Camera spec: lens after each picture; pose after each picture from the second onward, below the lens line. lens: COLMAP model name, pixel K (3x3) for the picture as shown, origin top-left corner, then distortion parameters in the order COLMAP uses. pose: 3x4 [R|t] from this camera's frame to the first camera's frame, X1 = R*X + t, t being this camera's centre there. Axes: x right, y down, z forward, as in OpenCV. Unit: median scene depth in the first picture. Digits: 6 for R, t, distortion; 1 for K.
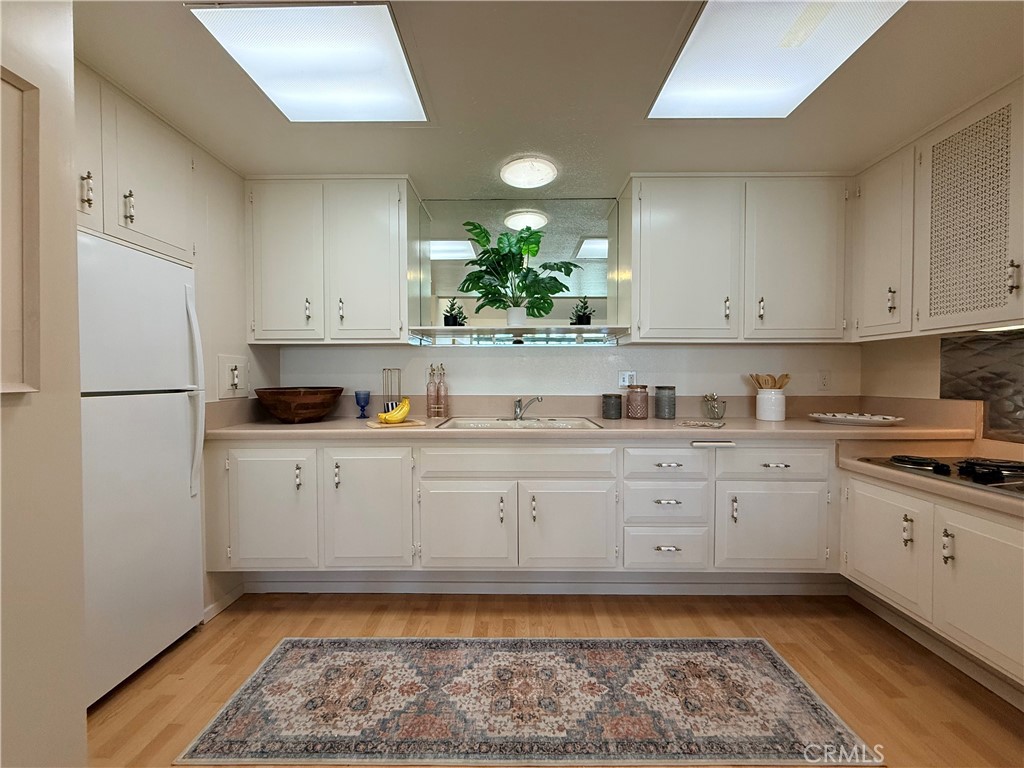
lens RADIAL K [[406.6, 0, 513.1], [0, 406.6, 383.3], [0, 0, 1]] dist [0.000642, -0.000236]
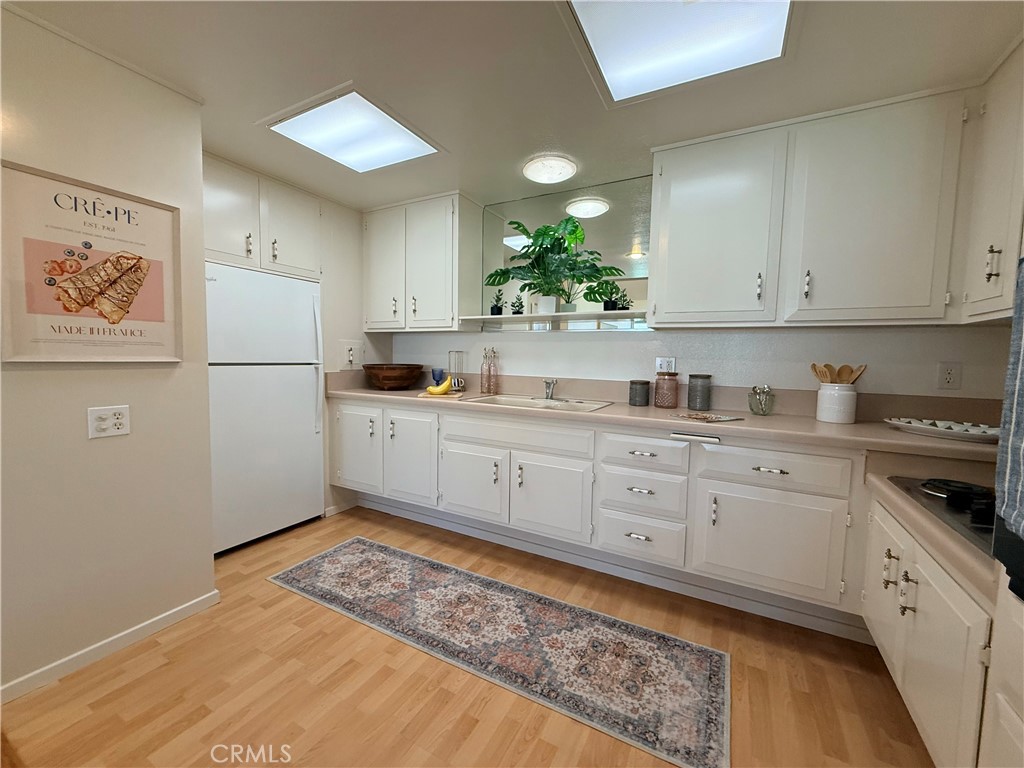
lens RADIAL K [[408.2, 0, 513.0], [0, 408.2, 383.1], [0, 0, 1]] dist [0.001208, -0.000146]
pose [[0.884891, 0.050388, -0.463066, 0.551741], [-0.029709, 0.998213, 0.051848, -0.011343], [0.464851, -0.032123, 0.884806, -0.014394]]
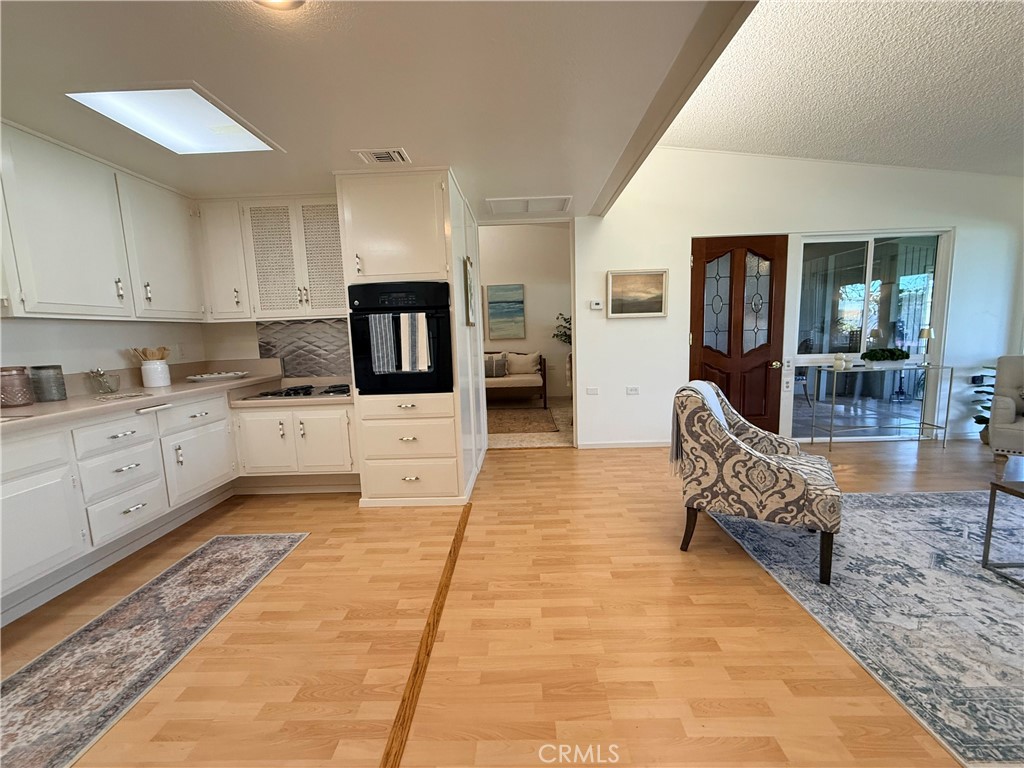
lens RADIAL K [[406.6, 0, 513.1], [0, 406.6, 383.3], [0, 0, 1]] dist [0.000642, -0.000236]
pose [[0.009941, -0.126463, 0.991921, -0.670043], [0.050940, 0.990747, 0.125803, -0.019651], [-0.998652, 0.049278, 0.016291, -0.069638]]
